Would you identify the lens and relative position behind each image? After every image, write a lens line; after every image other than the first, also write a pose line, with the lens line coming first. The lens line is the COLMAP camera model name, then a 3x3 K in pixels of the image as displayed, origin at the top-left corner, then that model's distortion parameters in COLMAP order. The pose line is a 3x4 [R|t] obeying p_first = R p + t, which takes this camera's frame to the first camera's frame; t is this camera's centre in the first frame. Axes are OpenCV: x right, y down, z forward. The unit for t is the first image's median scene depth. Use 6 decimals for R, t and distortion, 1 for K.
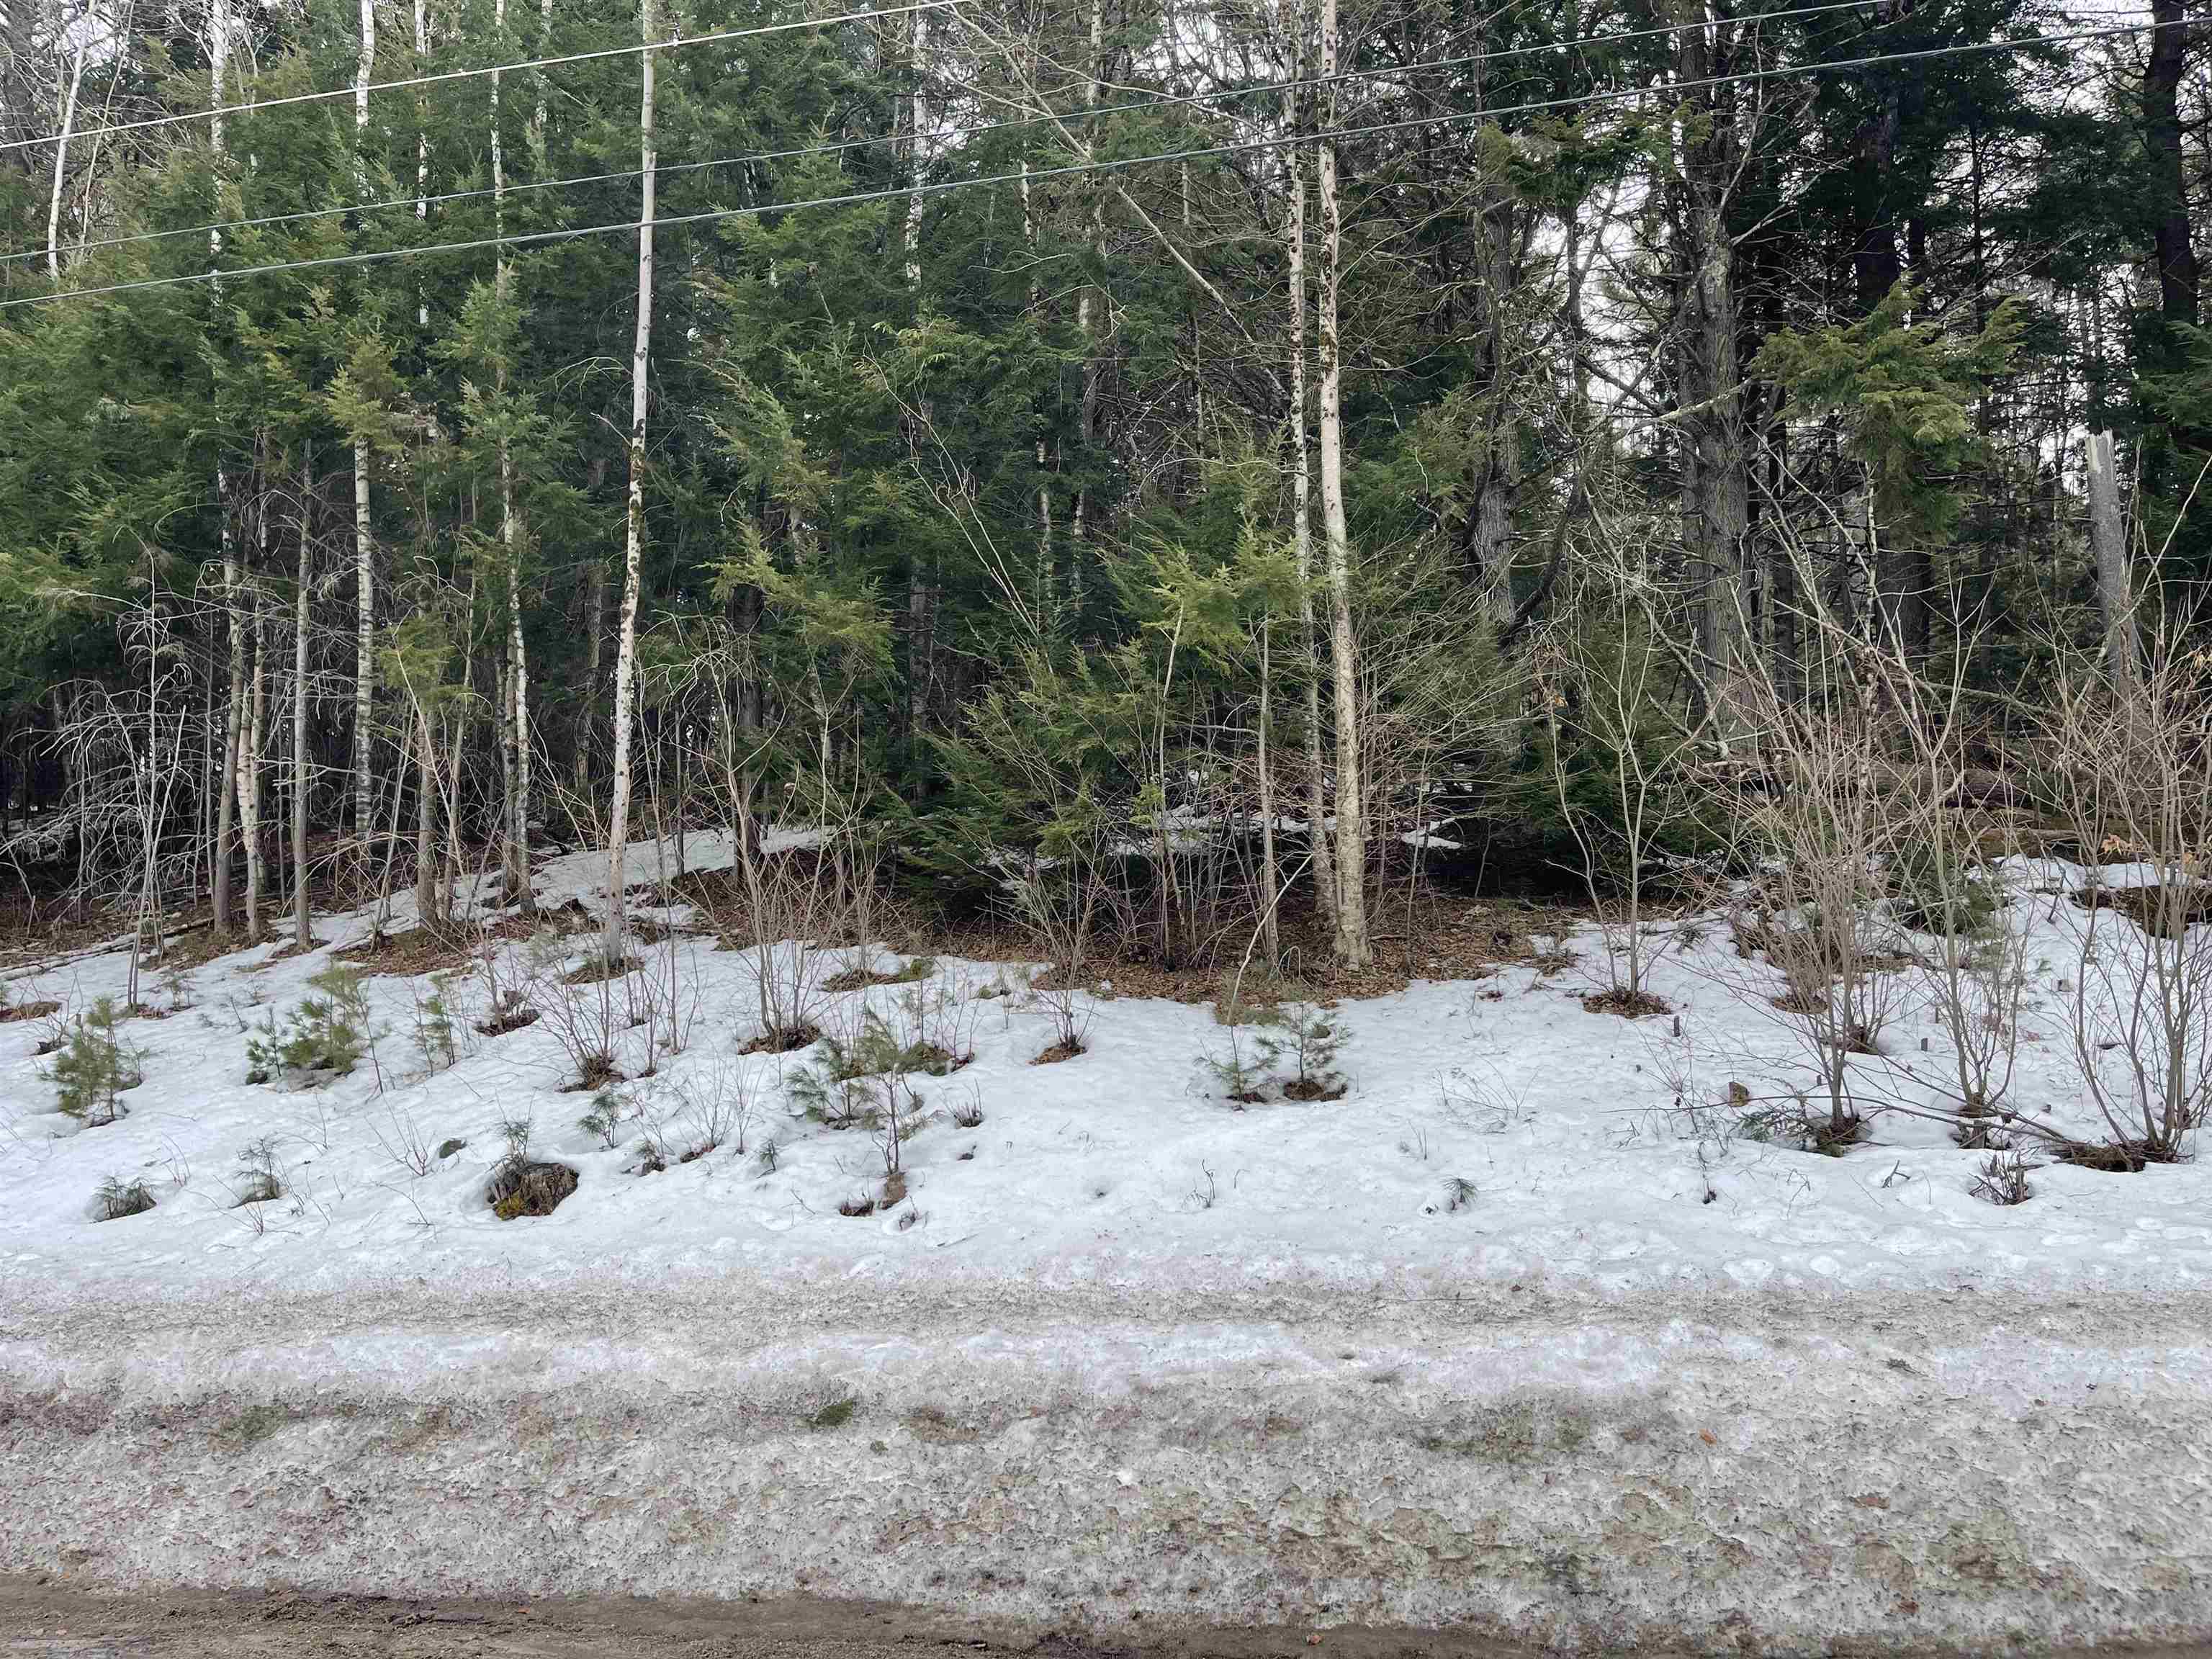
lens RADIAL K [[1655.5, 0, 1093.0], [0, 1655.5, 839.4], [0, 0, 1]] dist [0.068754, -0.086026]
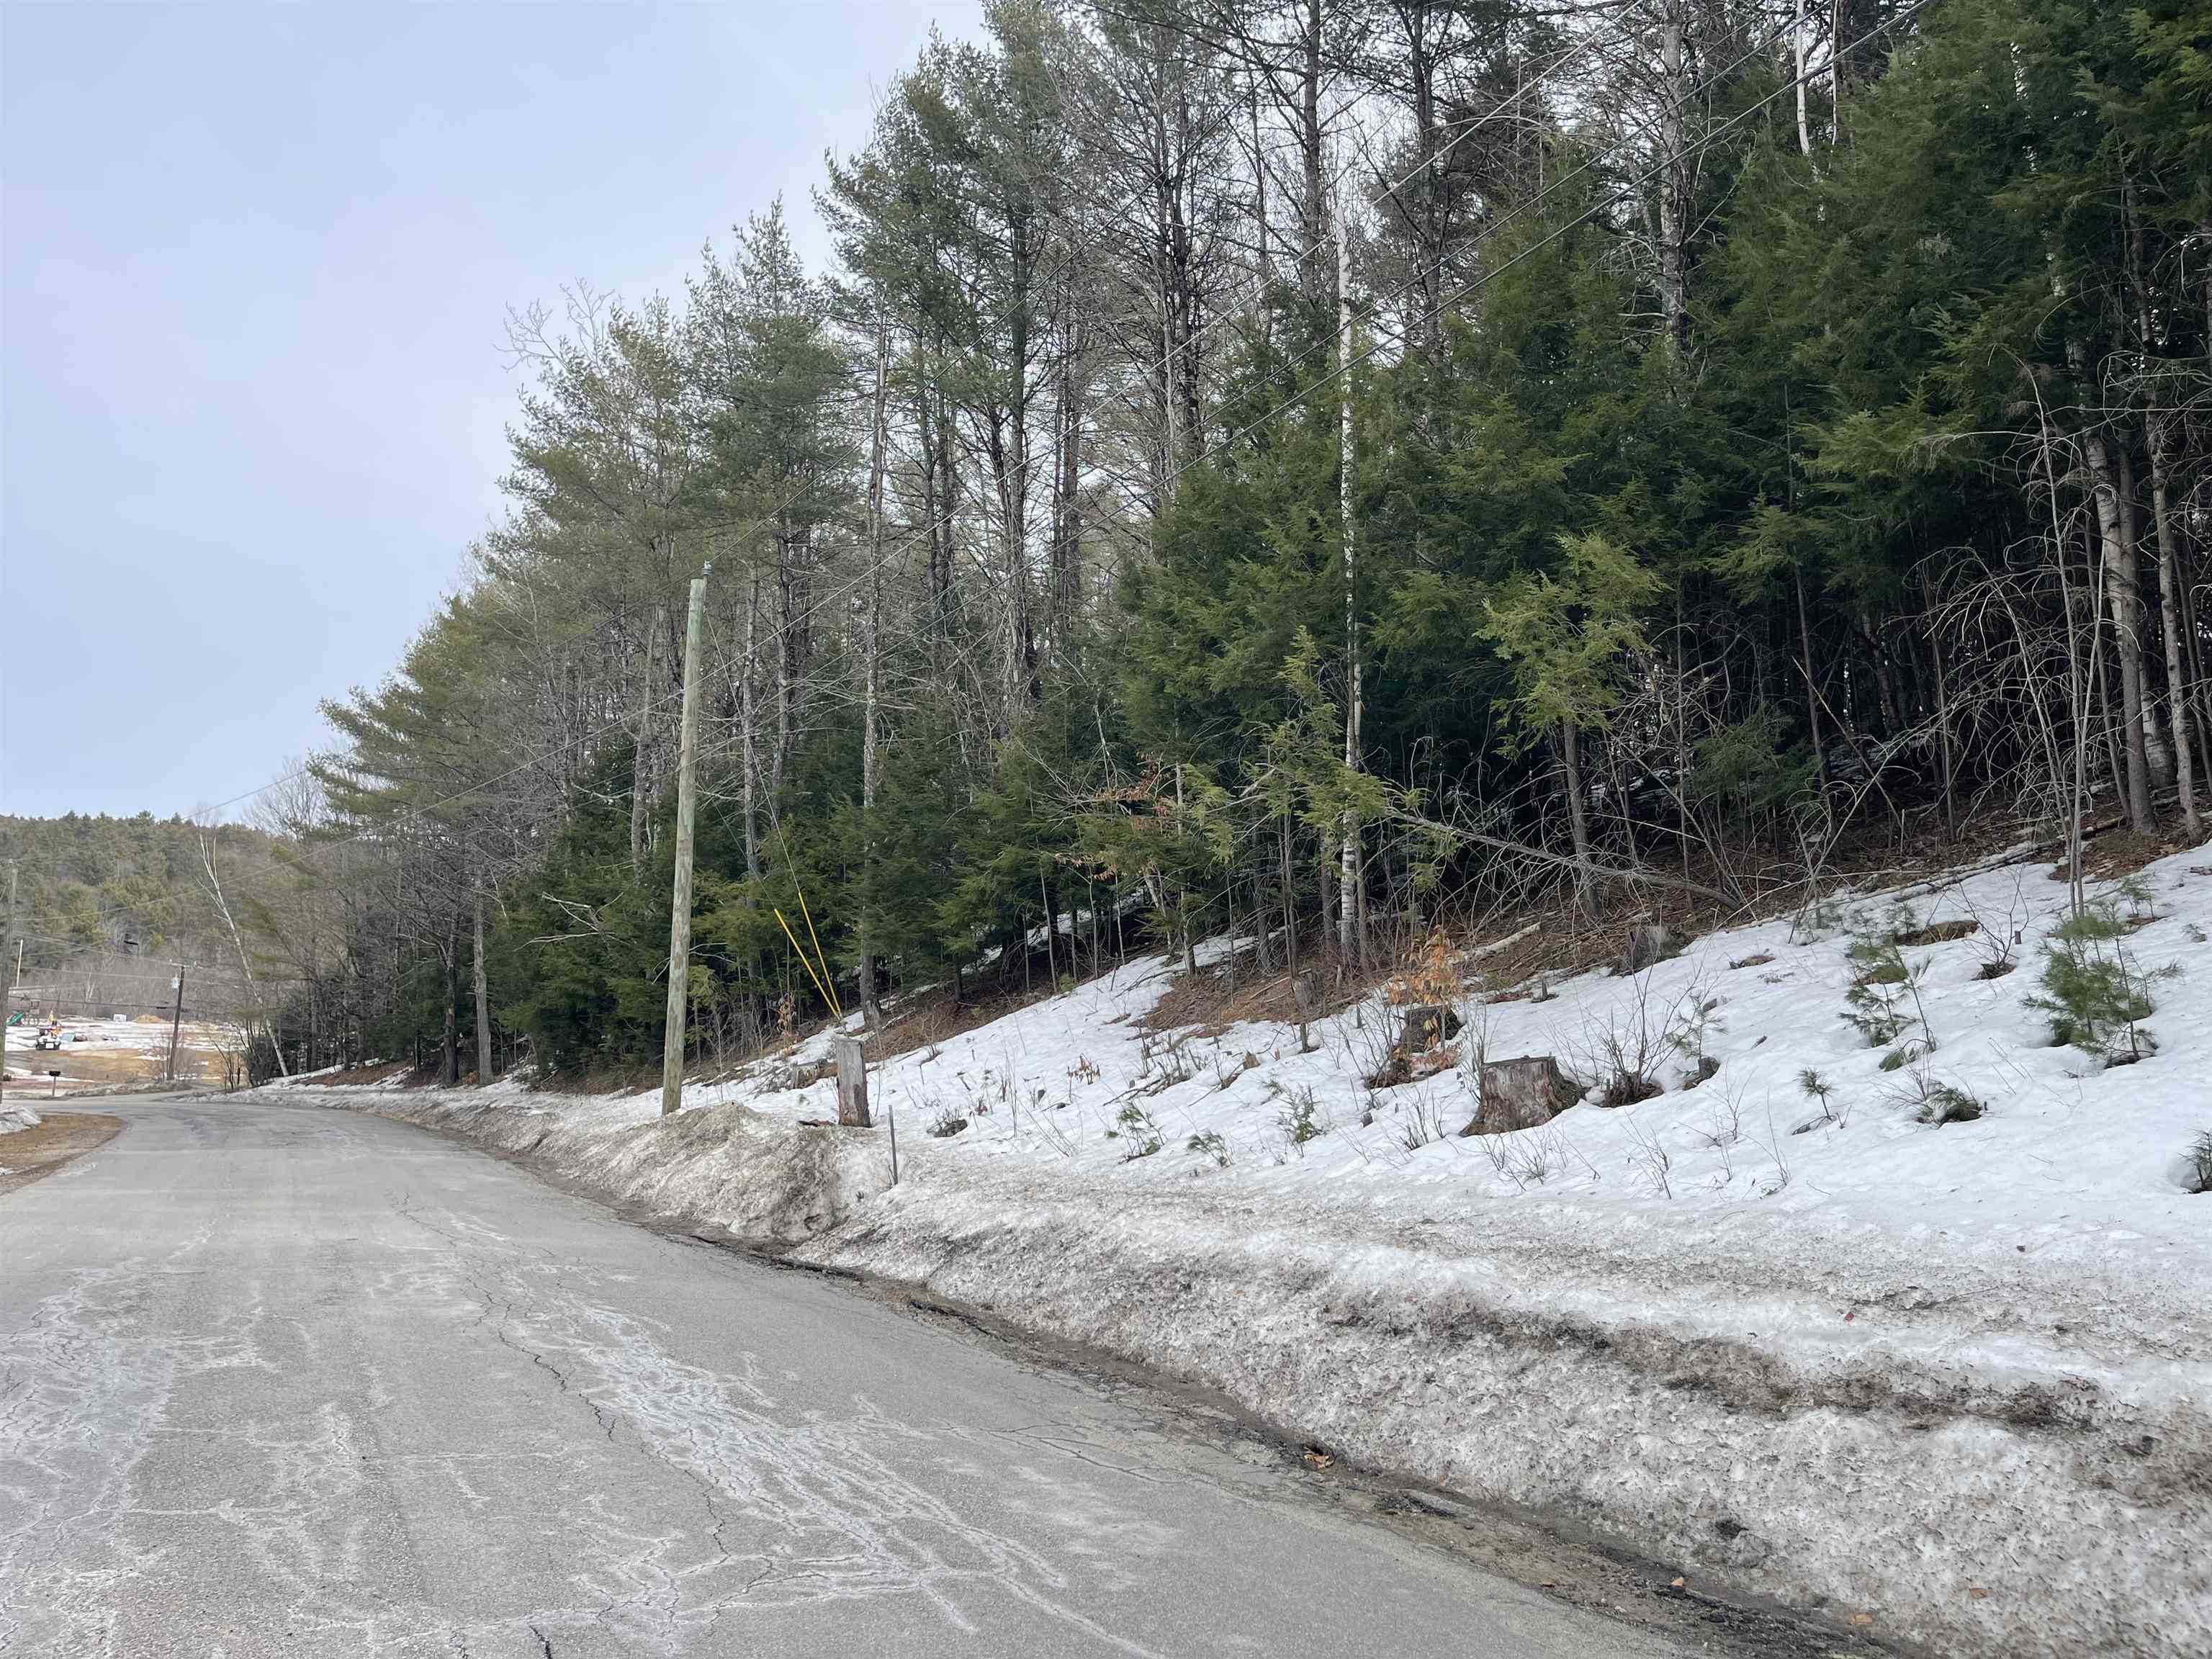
lens RADIAL K [[1631.7, 0, 1106.0], [0, 1631.7, 829.5], [0, 0, 1]] dist [-0.003524, -0.006106]
pose [[0.604654, -0.080750, -0.792384, -0.241600], [0.093194, 0.995187, -0.030303, 0.037374], [0.791018, -0.055522, 0.609269, 0.159635]]
